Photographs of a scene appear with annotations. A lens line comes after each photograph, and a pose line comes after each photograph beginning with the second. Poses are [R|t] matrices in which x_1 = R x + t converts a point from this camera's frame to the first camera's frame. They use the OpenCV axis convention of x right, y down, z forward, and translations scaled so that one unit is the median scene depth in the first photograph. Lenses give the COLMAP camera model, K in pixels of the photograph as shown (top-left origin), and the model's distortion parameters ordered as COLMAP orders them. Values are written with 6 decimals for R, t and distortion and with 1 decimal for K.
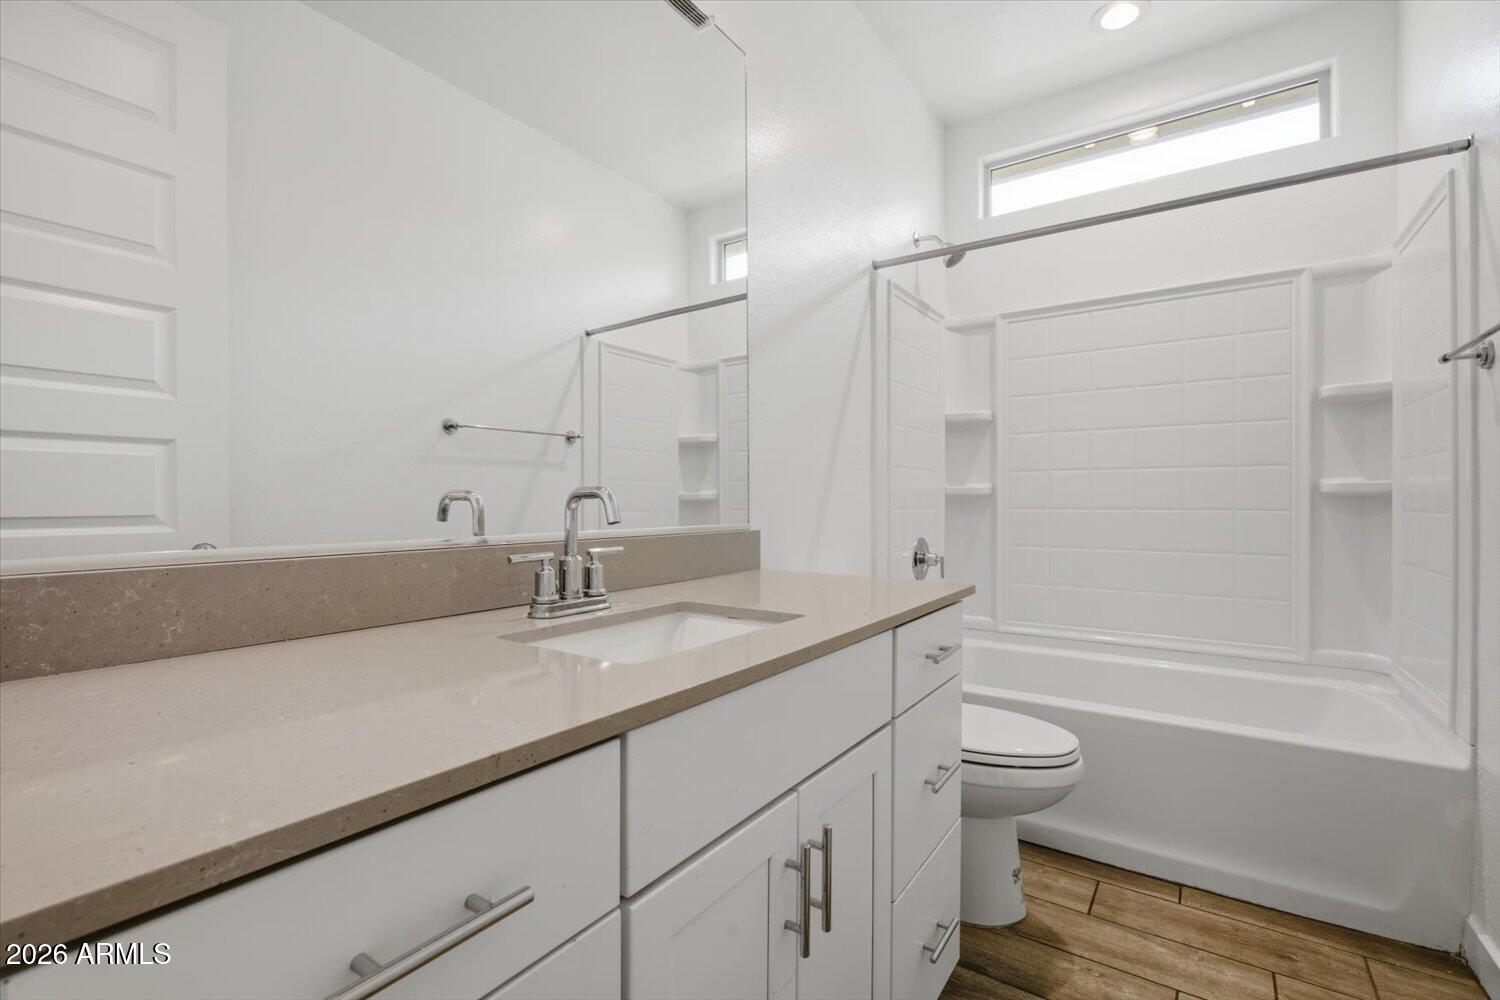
lens RADIAL K [[663.9, 0, 756.5], [0, 663.9, 505.4], [0, 0, 1]] dist [-0.002996, -0.000374]
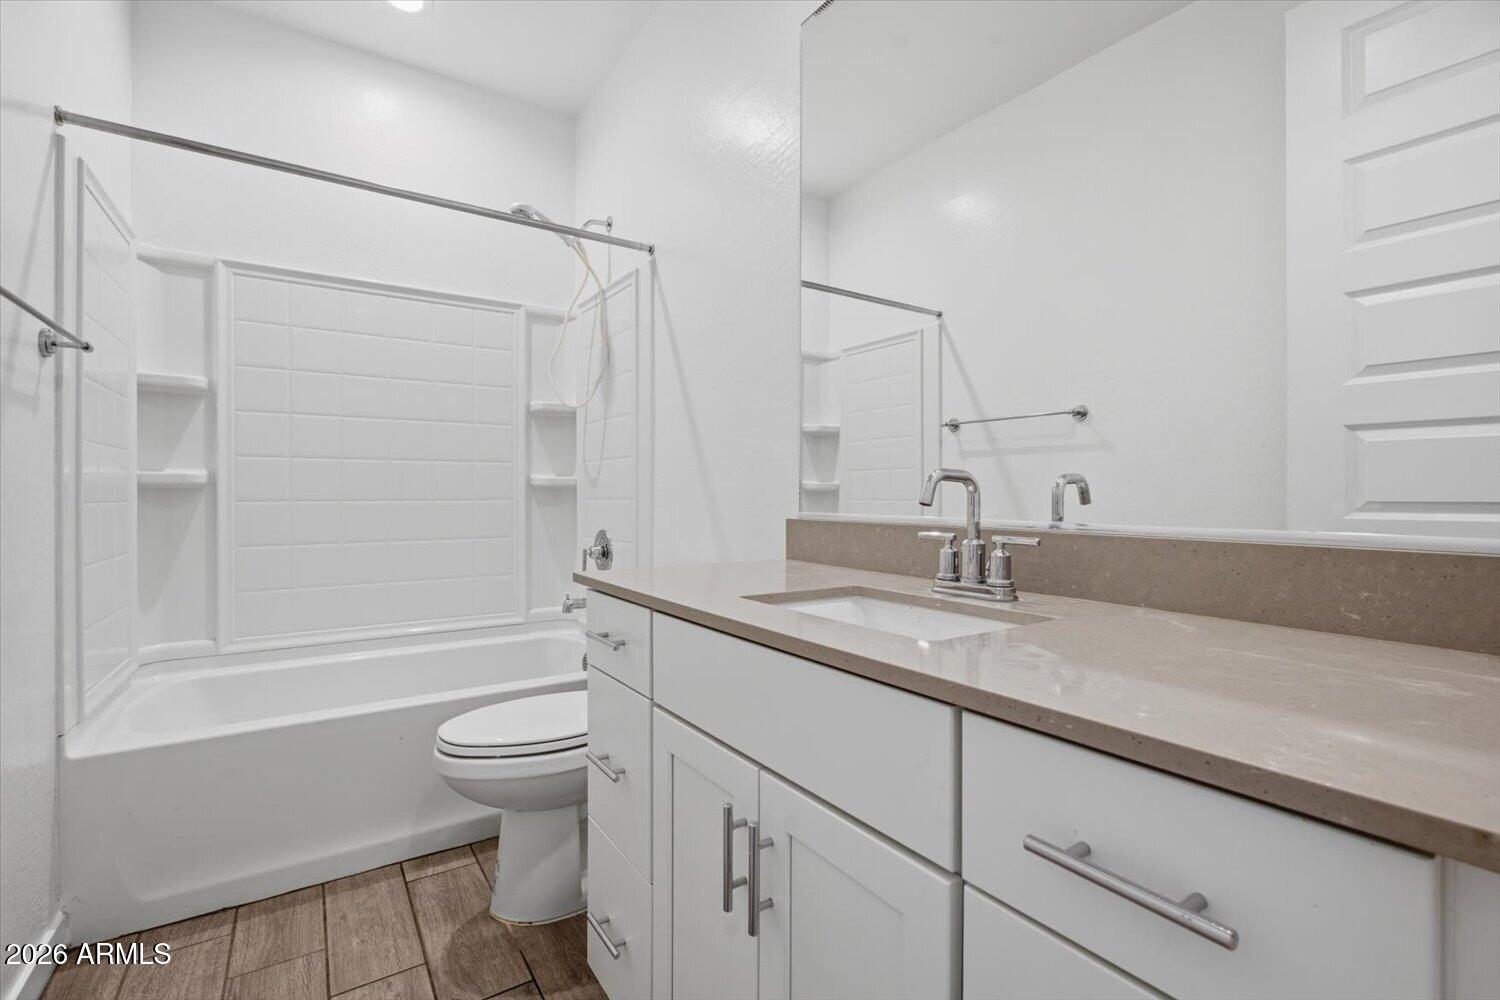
lens RADIAL K [[679.8, 0, 752.8], [0, 679.8, 496.5], [0, 0, 1]] dist [-0.003225, -0.000814]
pose [[0.382237, -0.005564, 0.924048, -0.183887], [0.005345, 0.999978, 0.003810, -0.000999], [-0.924049, 0.003482, 0.382259, 0.114260]]
